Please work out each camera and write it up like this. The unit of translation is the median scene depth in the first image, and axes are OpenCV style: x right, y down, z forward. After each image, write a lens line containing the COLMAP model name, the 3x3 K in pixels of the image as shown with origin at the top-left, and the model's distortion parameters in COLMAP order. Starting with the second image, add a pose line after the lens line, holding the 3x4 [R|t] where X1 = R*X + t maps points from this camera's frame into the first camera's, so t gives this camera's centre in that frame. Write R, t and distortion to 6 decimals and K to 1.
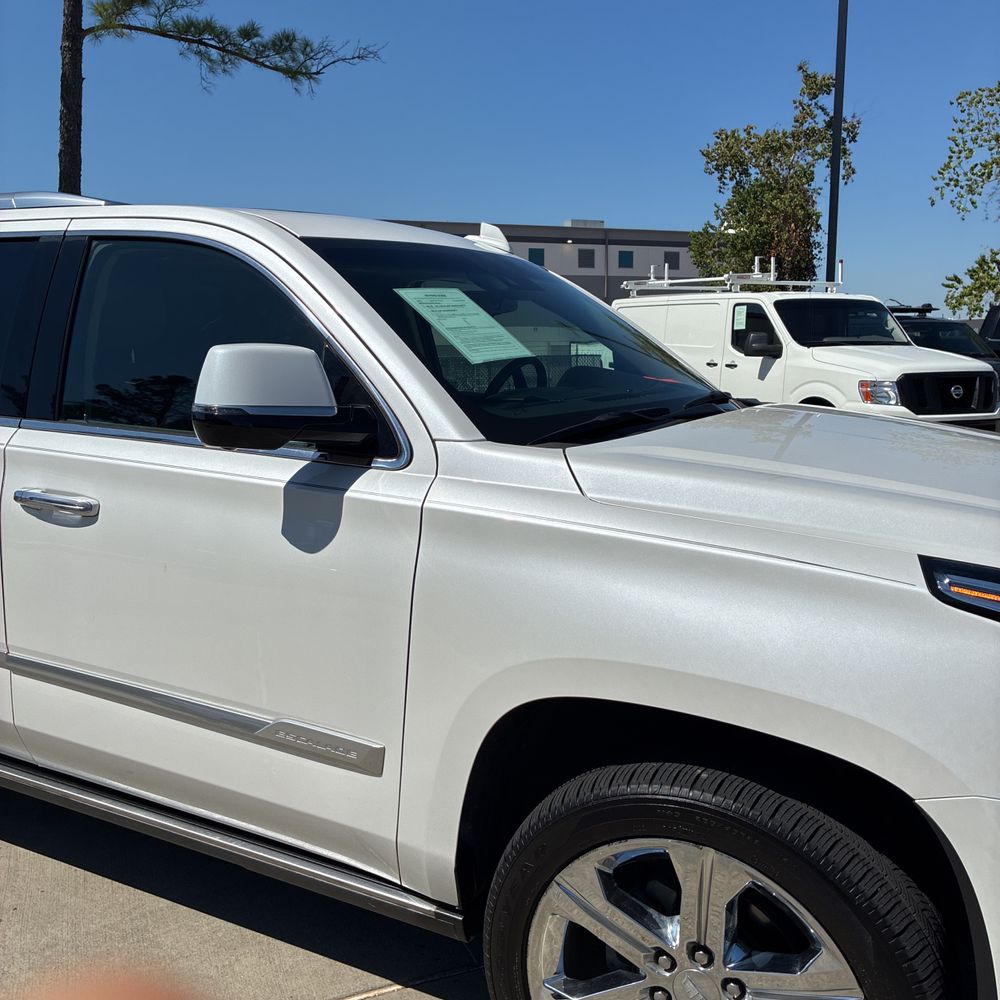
lens RADIAL K [[1027.9, 0, 487.6], [0, 1027.9, 505.7], [0, 0, 1]] dist [0.019061, 0.002967]
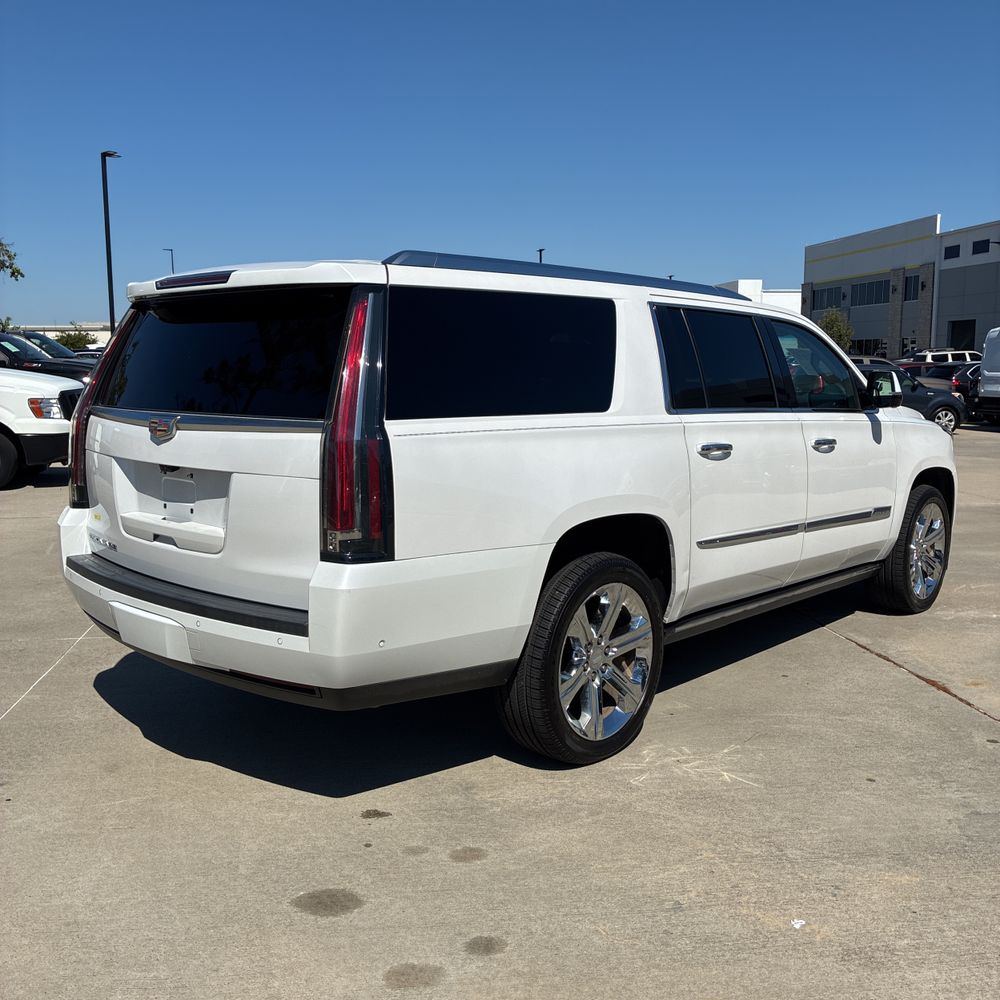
lens RADIAL K [[1002.2, 0, 500.0], [0, 1002.2, 500.0], [0, 0, 1]] dist [0.036763, -0.008396]
pose [[0.259572, -0.128554, 0.957129, -0.373375], [0.148736, 0.984597, 0.091906, -0.025555], [-0.954201, 0.118503, 0.274695, 0.152813]]
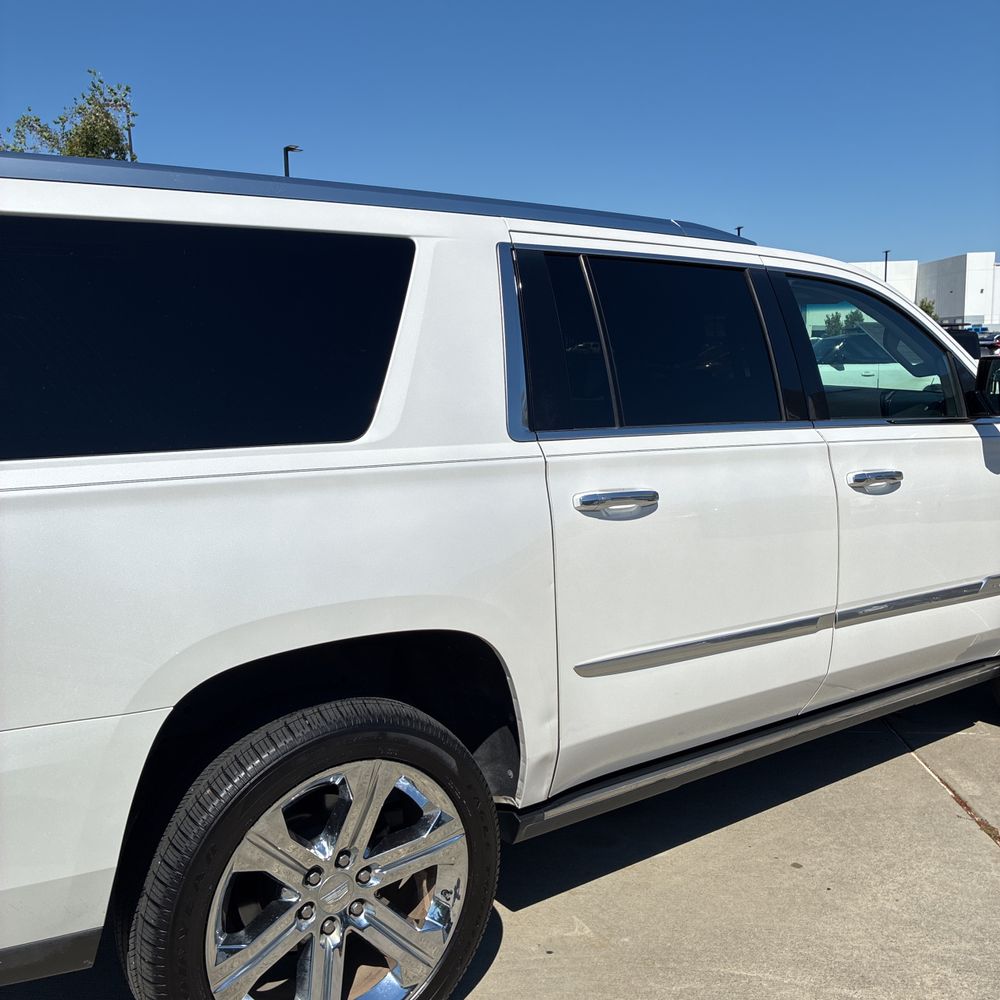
lens RADIAL K [[1015.6, 0, 507.4], [0, 1015.6, 496.7], [0, 0, 1]] dist [0.036424, -0.005158]
pose [[0.435414, -0.131356, 0.890595, -0.250319], [0.152680, 0.985740, 0.070743, -0.020064], [-0.887188, 0.105174, 0.449261, 0.117564]]
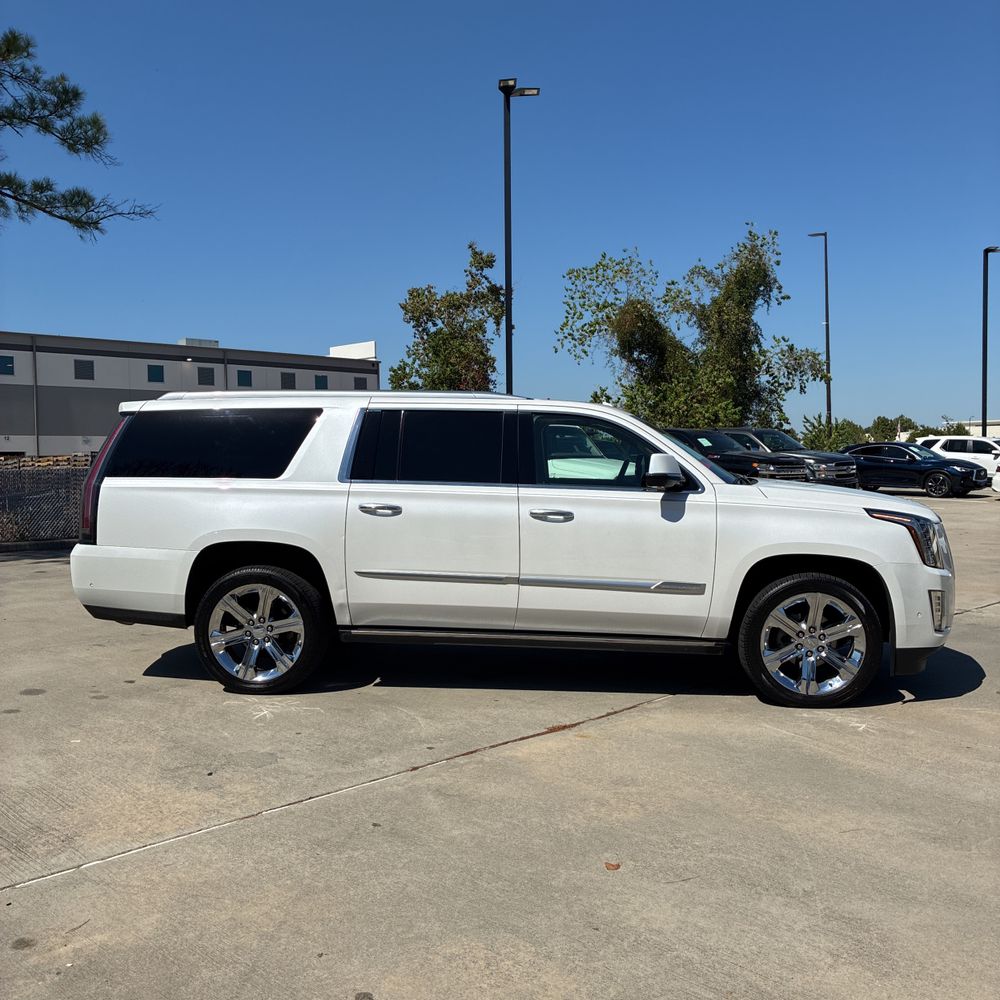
lens RADIAL K [[1015.6, 0, 507.4], [0, 1015.6, 496.7], [0, 0, 1]] dist [0.036424, -0.005158]
pose [[0.917660, -0.017044, 0.397000, -0.216633], [0.064025, 0.992368, -0.105389, 0.030650], [-0.392174, 0.122130, 0.911748, -0.183809]]
